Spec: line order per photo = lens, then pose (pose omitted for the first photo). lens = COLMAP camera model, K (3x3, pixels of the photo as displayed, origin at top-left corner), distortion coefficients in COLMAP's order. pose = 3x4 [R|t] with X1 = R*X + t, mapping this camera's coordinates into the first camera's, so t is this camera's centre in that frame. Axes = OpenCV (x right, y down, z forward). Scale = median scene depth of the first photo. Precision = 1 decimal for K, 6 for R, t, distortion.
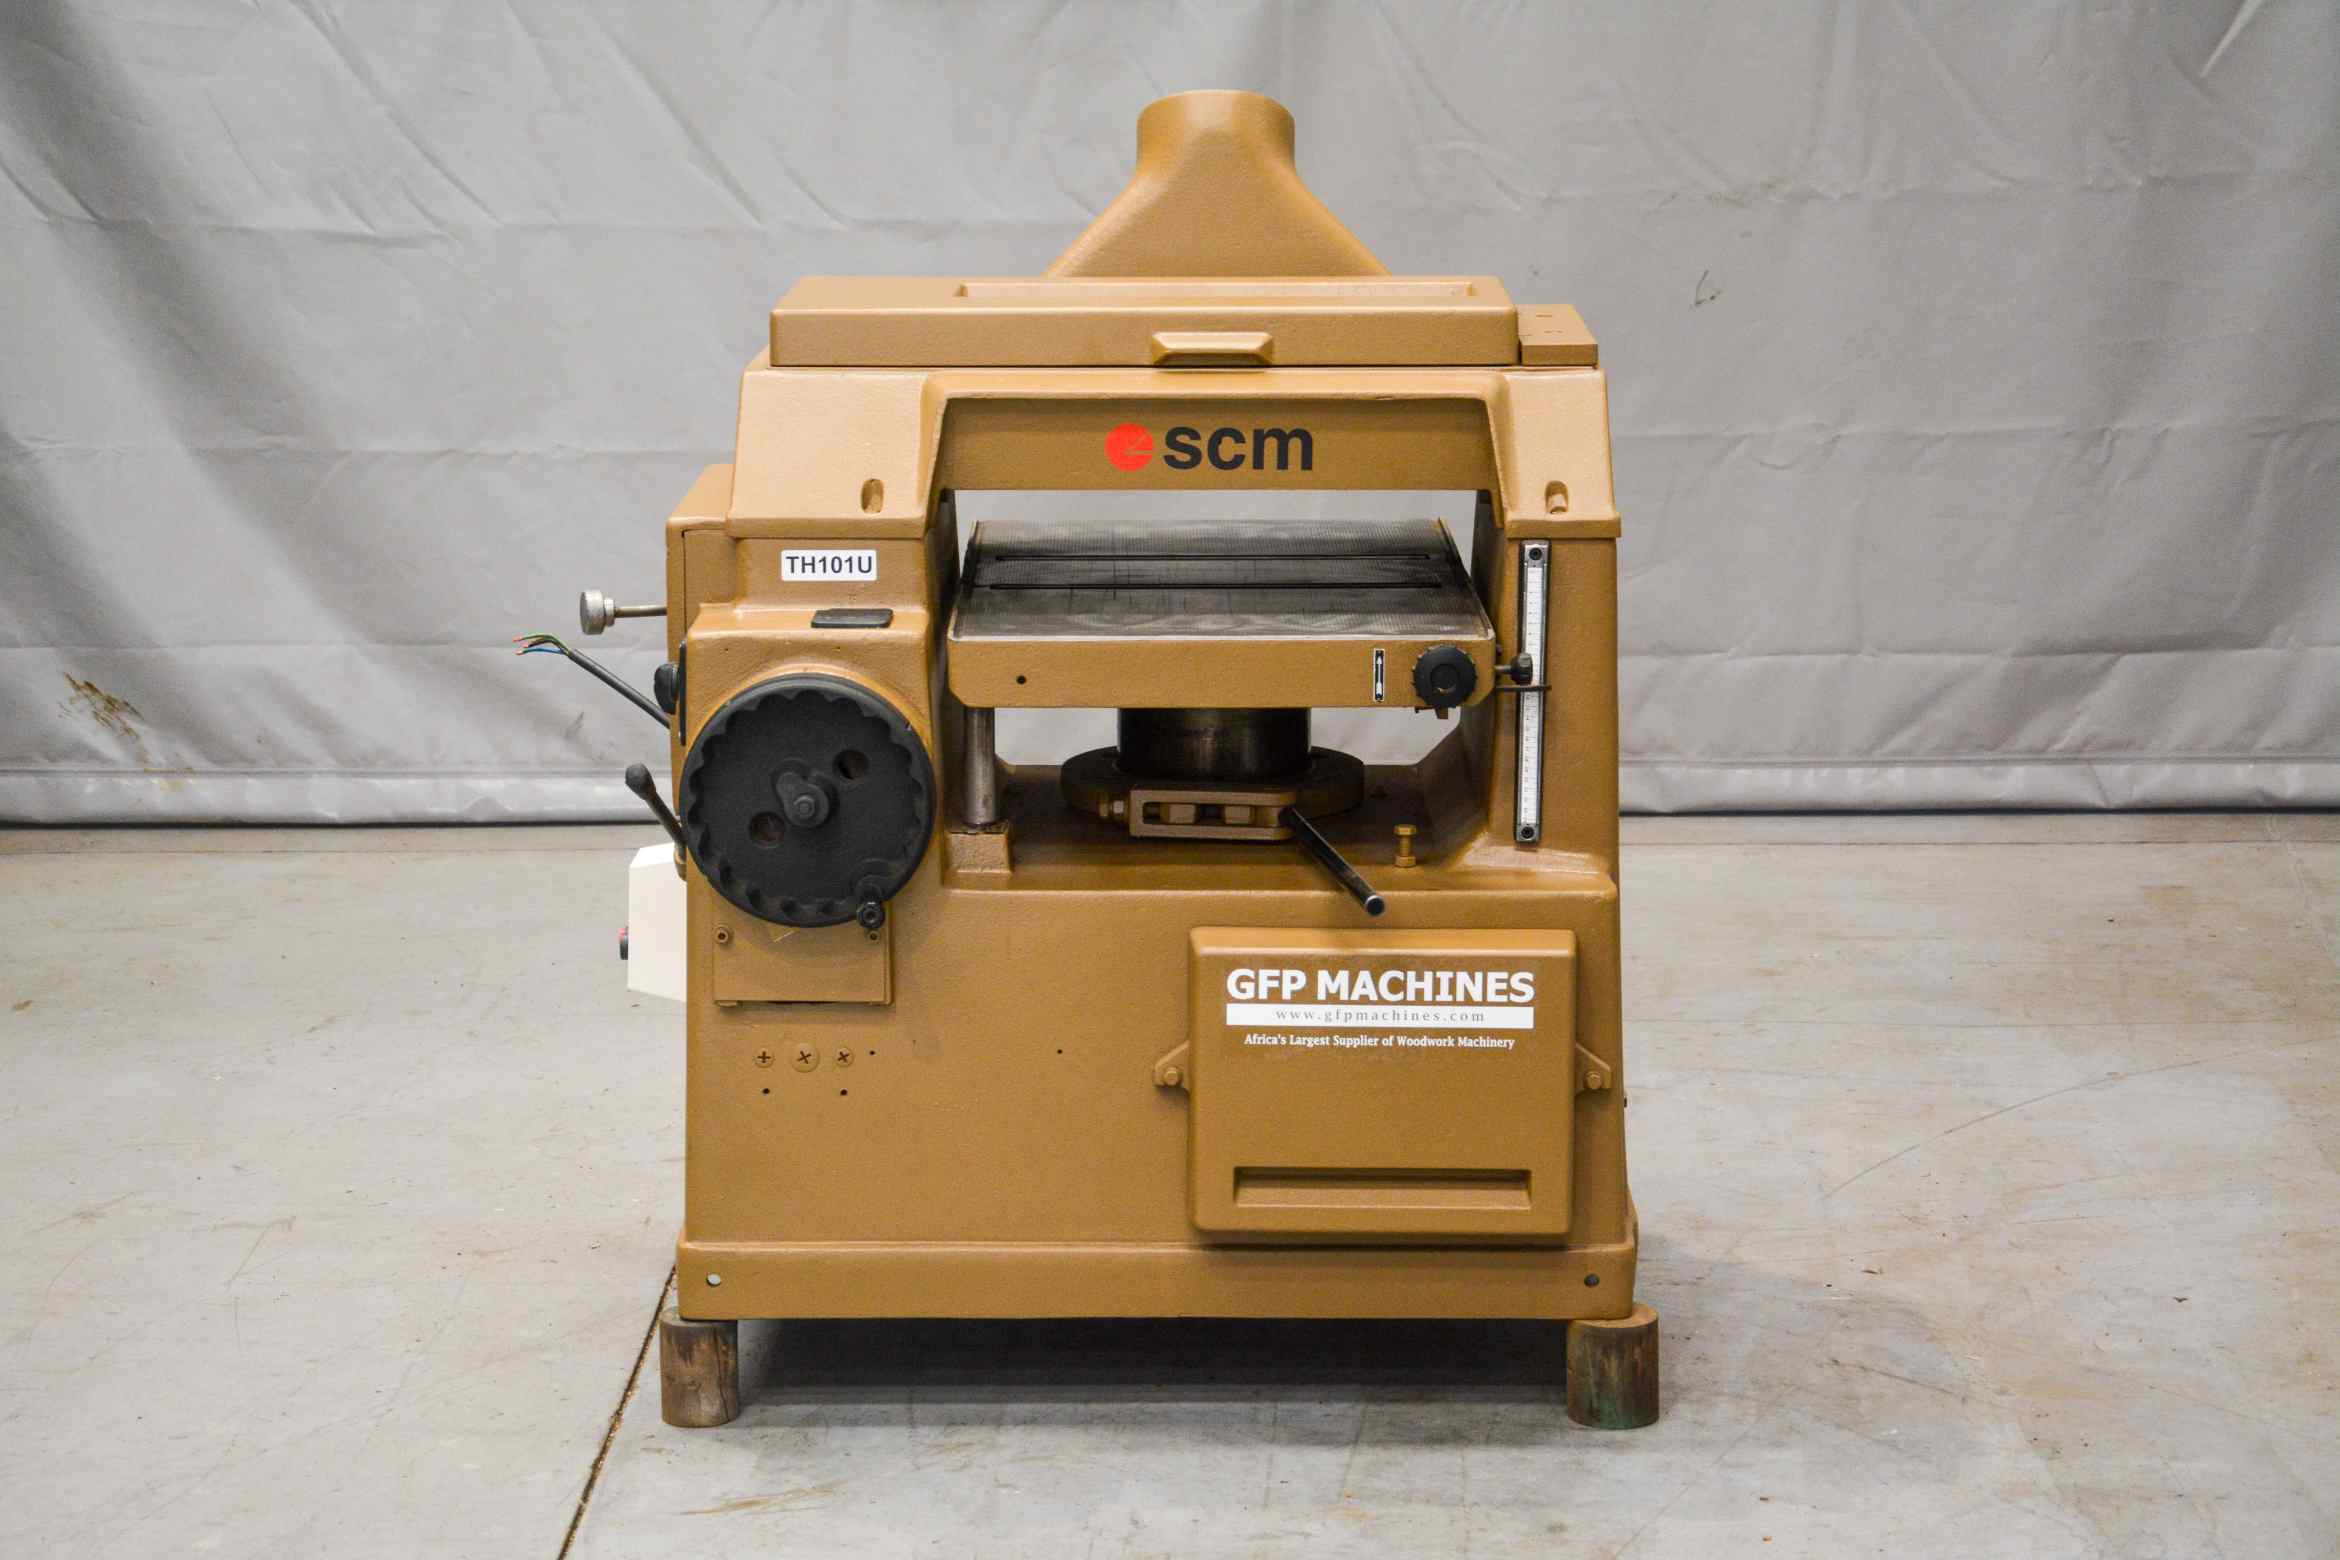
lens RADIAL K [[5518.9, 0, 1173.3], [0, 5518.9, 784.7], [0, 0, 1]] dist [0.453034, 0.000000]
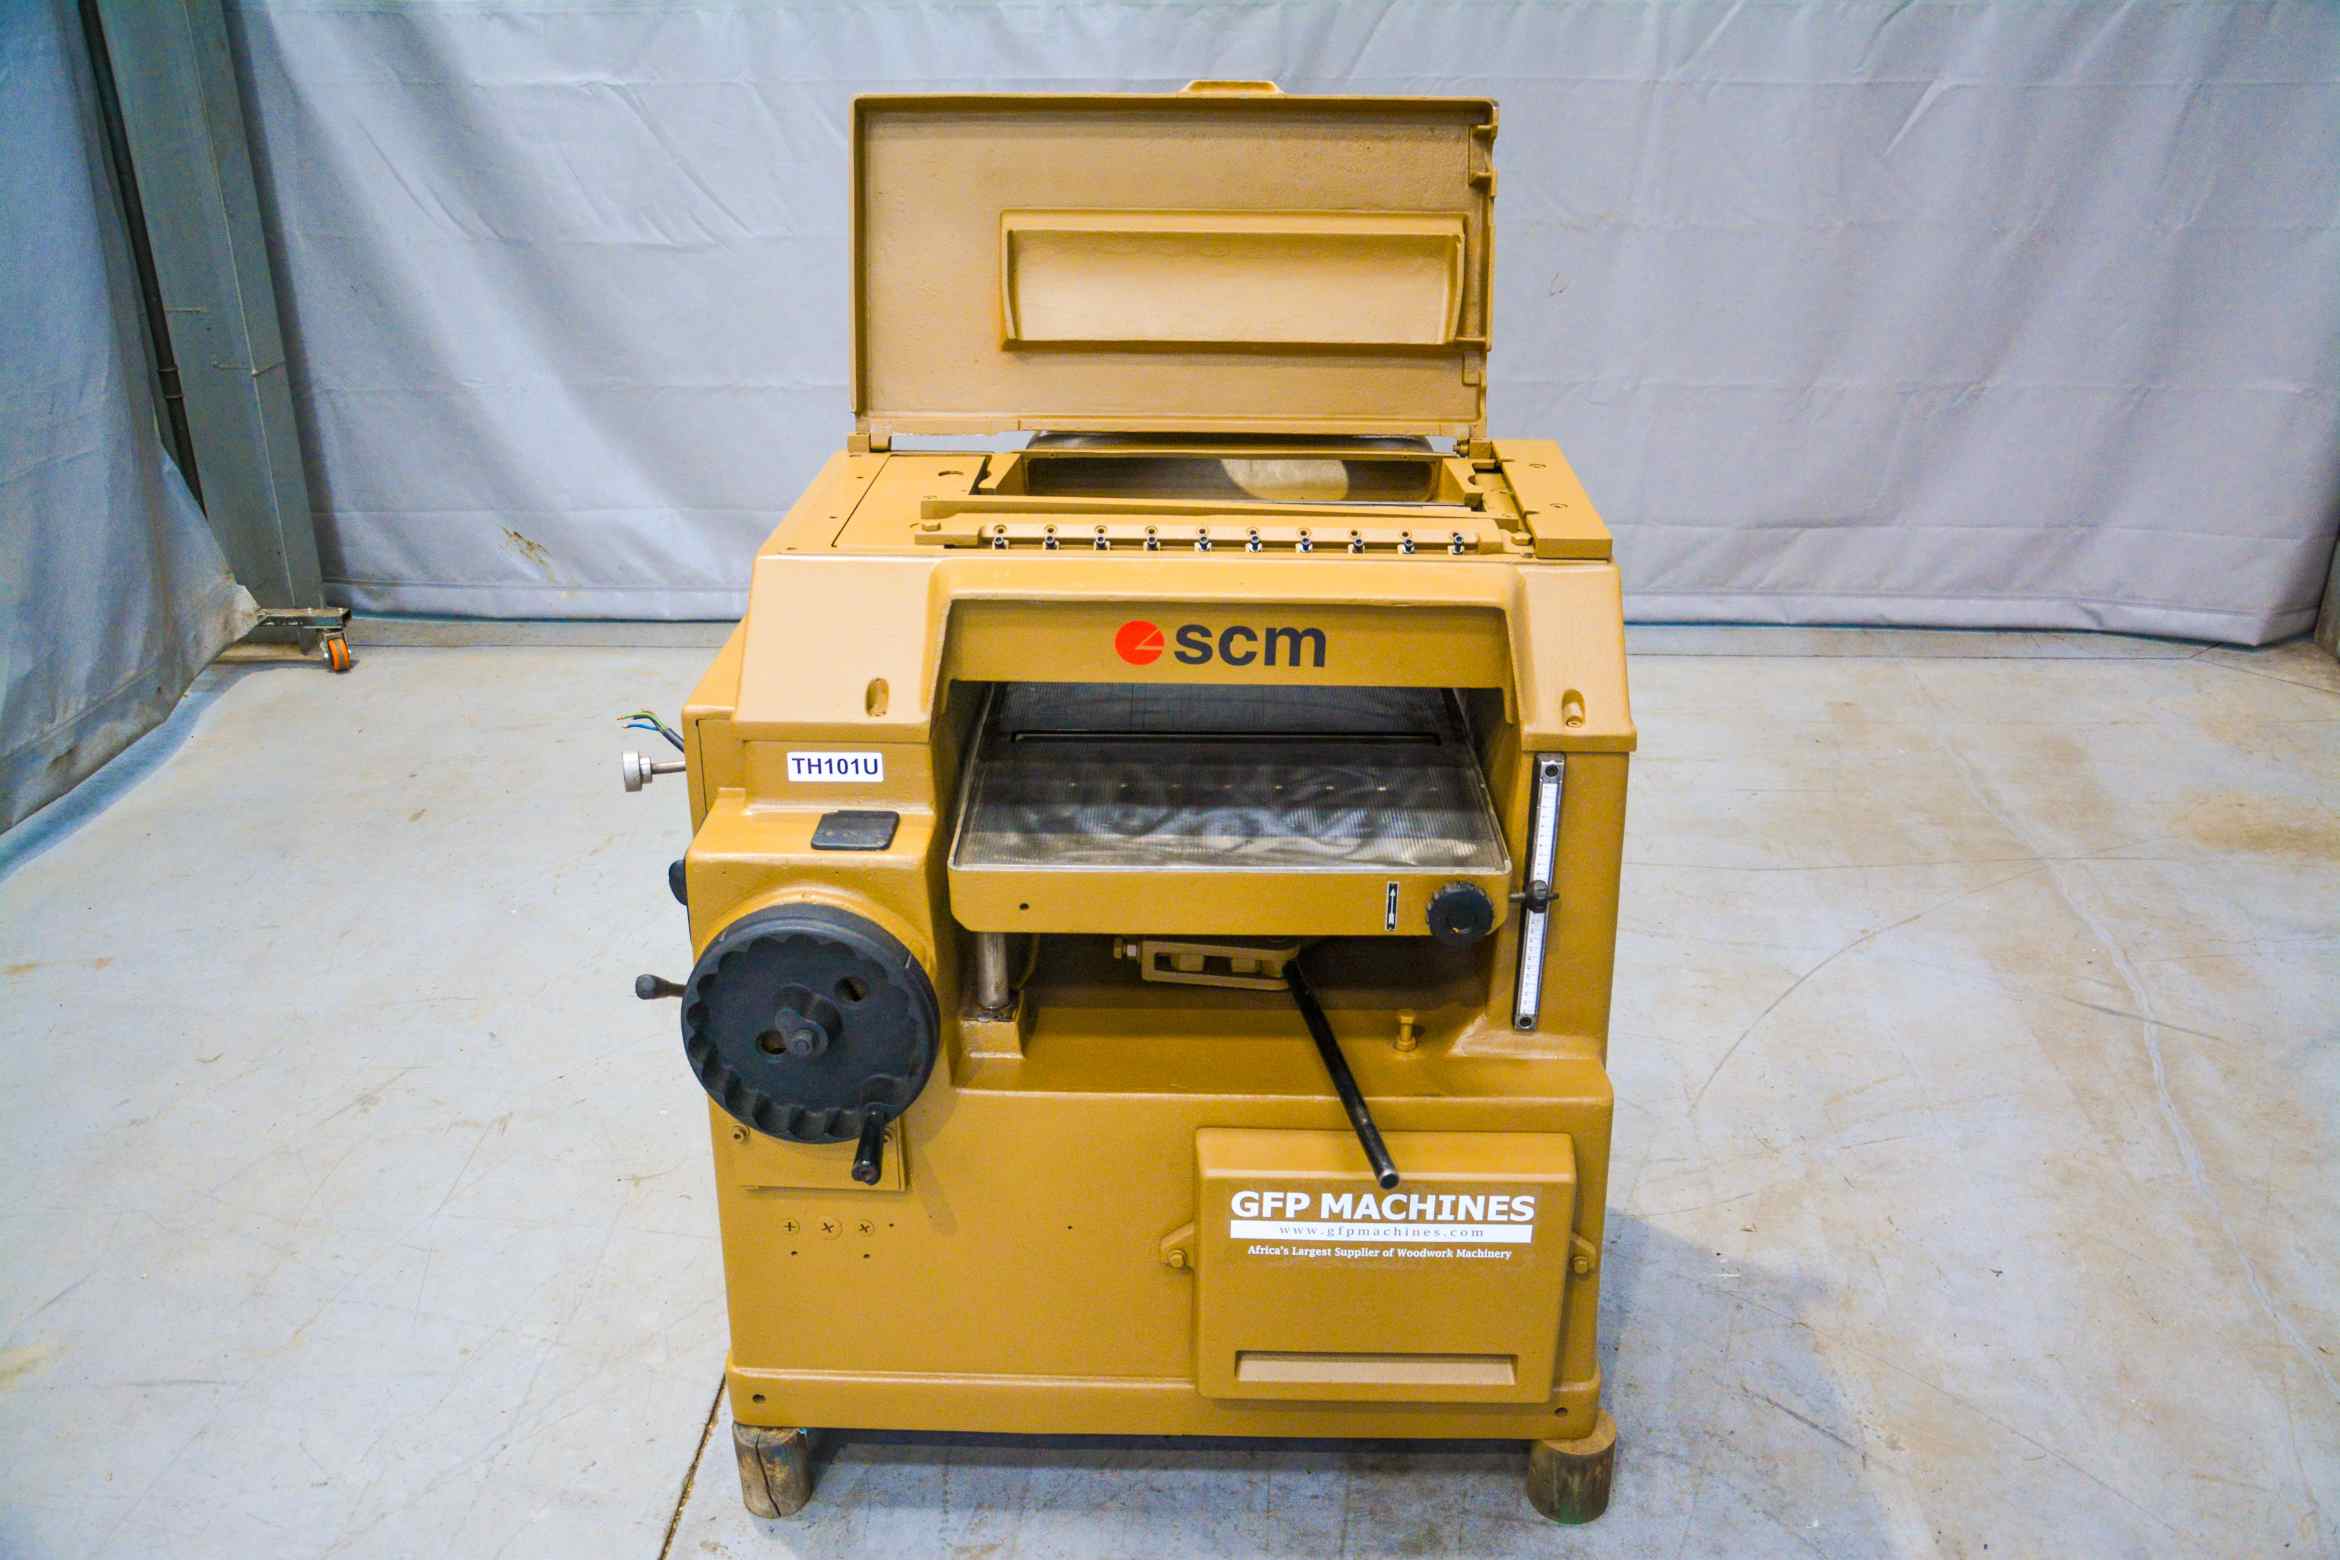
lens RADIAL K [[2065.0, 0, 1198.9], [0, 2065.0, 830.2], [0, 0, 1]] dist [-0.093906, -0.000235]
pose [[0.999939, 0.010509, -0.003388, 0.004290], [-0.009374, 0.970126, 0.242422, -0.118336], [0.005835, -0.242376, 0.970165, 0.638125]]
